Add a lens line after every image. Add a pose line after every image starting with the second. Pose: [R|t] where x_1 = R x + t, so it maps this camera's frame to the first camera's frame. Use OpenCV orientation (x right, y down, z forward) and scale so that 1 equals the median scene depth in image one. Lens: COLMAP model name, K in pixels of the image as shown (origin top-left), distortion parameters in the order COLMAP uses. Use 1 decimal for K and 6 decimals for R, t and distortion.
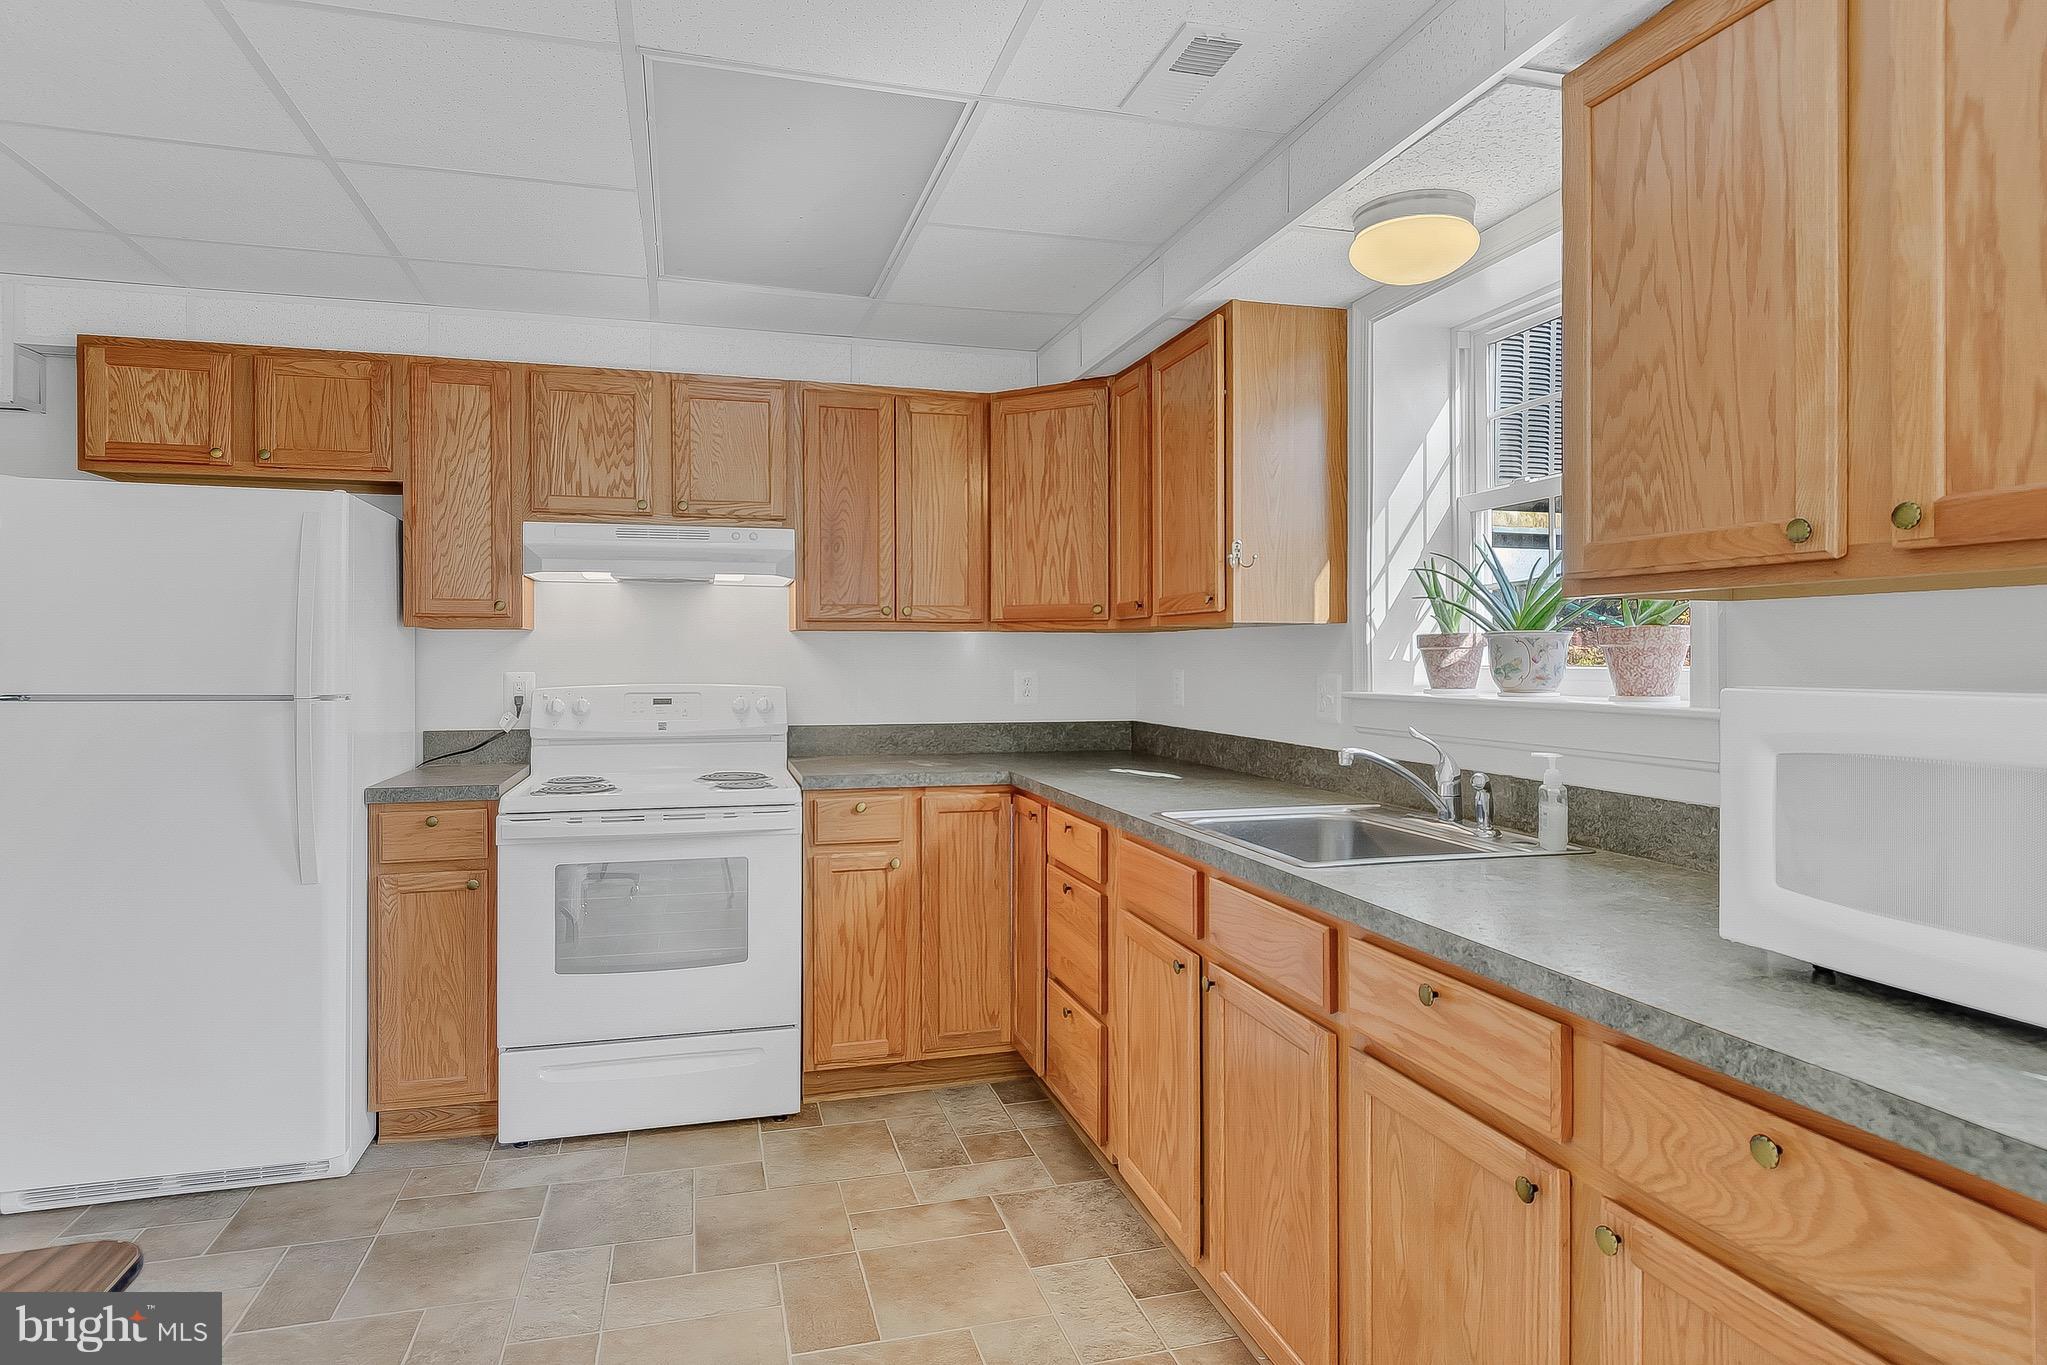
lens RADIAL K [[1112.7, 0, 1020.7], [0, 1112.7, 672.5], [0, 0, 1]] dist [0.010053, -0.003728]
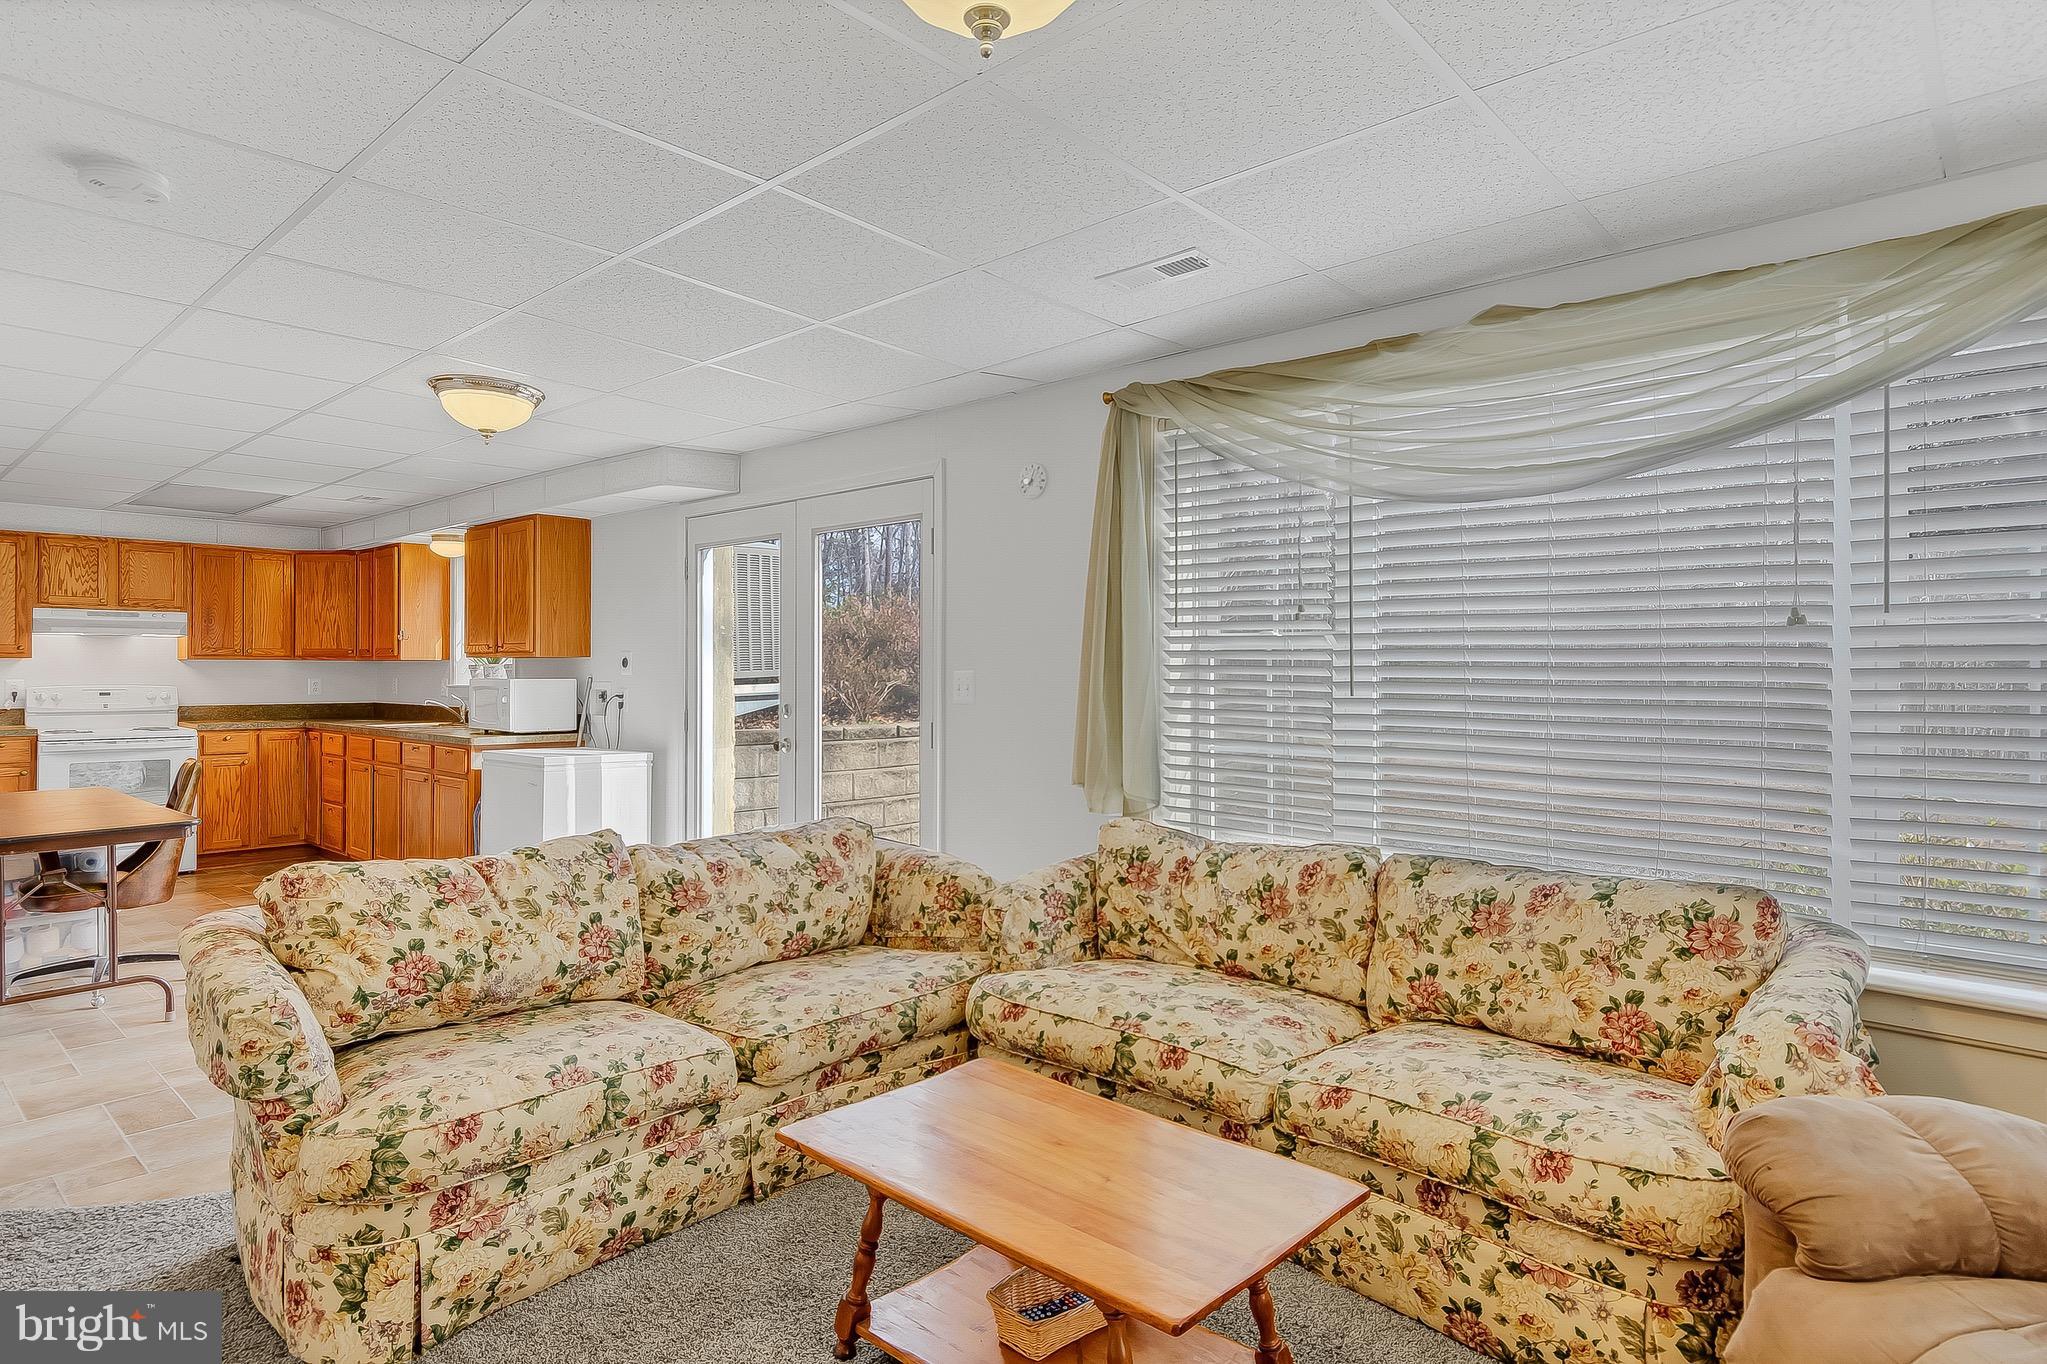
lens RADIAL K [[1112.7, 0, 982.3], [0, 1112.7, 656.3], [0, 0, 1]] dist [0.010053, -0.003728]
pose [[0.858978, 0.010027, 0.511914, 0.010936], [0.004387, 0.999627, -0.026942, 0.020270], [-0.511994, 0.025388, 0.858614, -1.673228]]
